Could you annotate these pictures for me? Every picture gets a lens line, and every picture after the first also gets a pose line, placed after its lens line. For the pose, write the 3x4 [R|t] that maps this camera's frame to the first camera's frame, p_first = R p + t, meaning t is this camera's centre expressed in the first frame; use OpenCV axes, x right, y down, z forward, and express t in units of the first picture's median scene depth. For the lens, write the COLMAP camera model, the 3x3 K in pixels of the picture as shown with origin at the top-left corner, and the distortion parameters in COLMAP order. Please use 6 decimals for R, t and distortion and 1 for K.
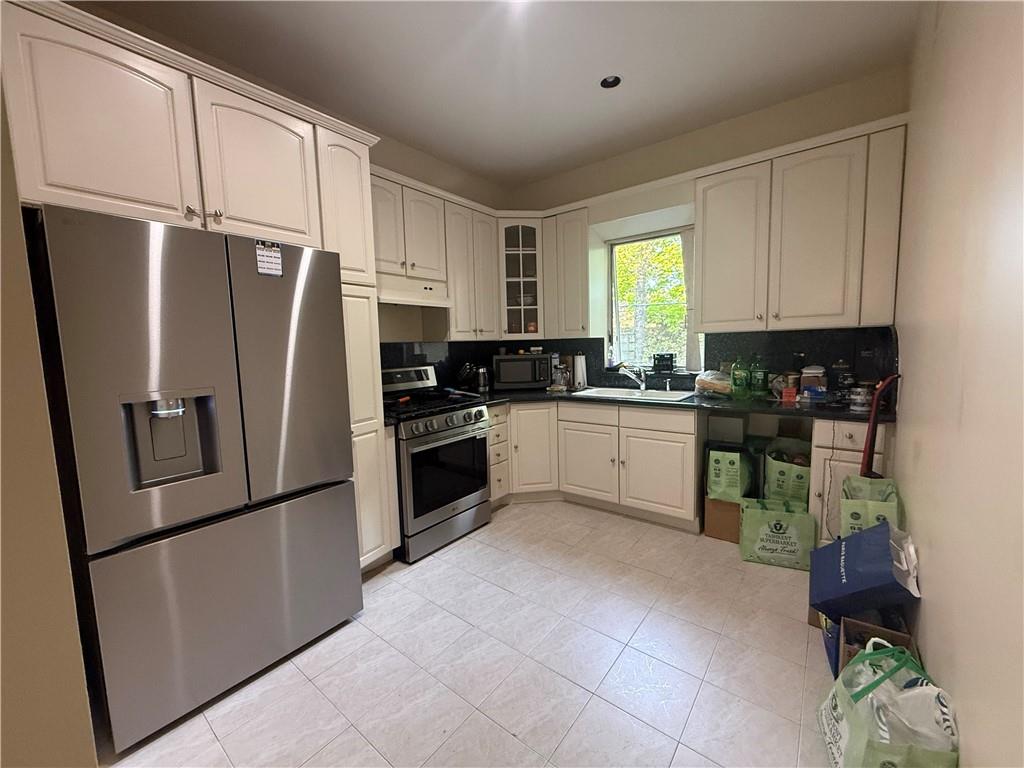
lens RADIAL K [[408.1, 0, 511.1], [0, 408.1, 382.0], [0, 0, 1]] dist [0.004643, 0.000263]
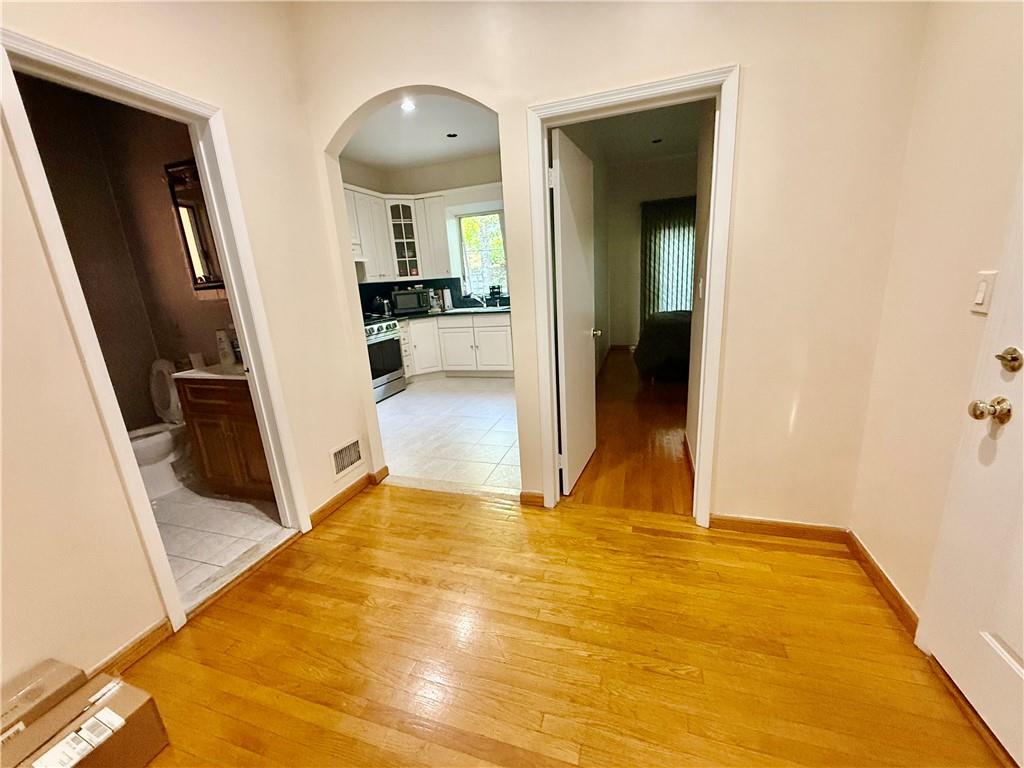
lens RADIAL K [[408.1, 0, 510.9], [0, 408.1, 384.9], [0, 0, 1]] dist [0.004643, 0.000263]
pose [[0.937011, -0.121813, 0.327371, -0.195435], [0.072891, 0.984777, 0.157801, 0.083401], [-0.341609, -0.123999, 0.931626, -0.742088]]
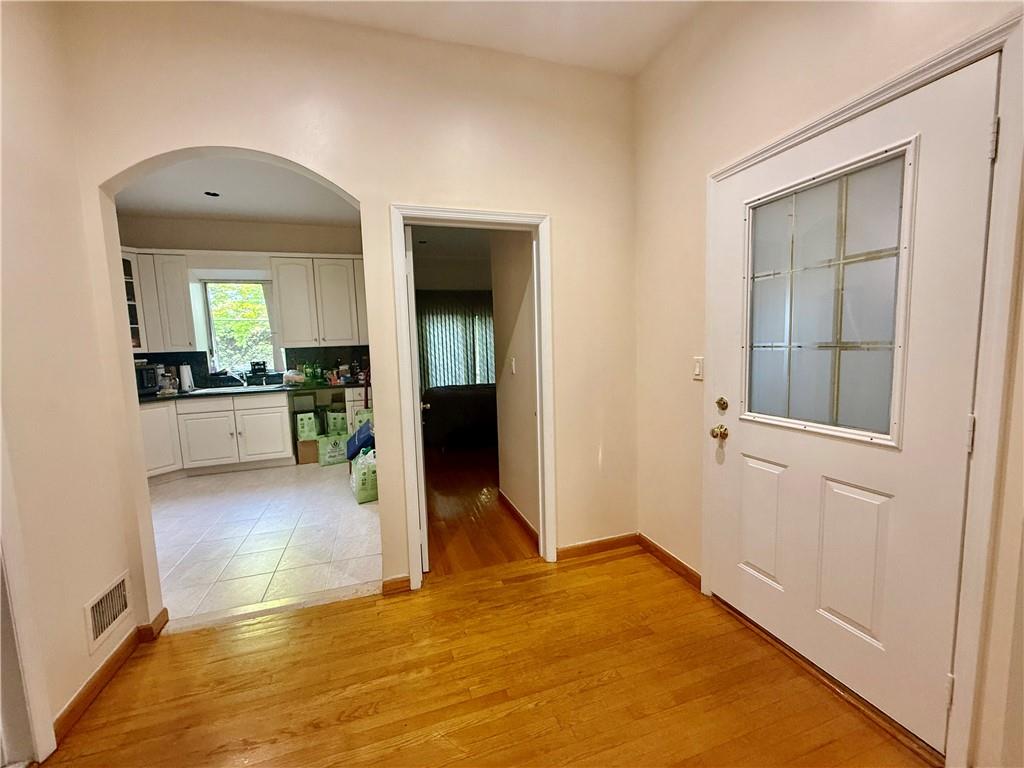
lens RADIAL K [[408.1, 0, 509.1], [0, 408.1, 385.8], [0, 0, 1]] dist [0.004643, 0.000263]
pose [[0.557279, -0.077712, 0.826681, -0.389544], [0.096106, 0.994956, 0.028744, 0.070080], [-0.824745, 0.063431, 0.561936, -0.649736]]
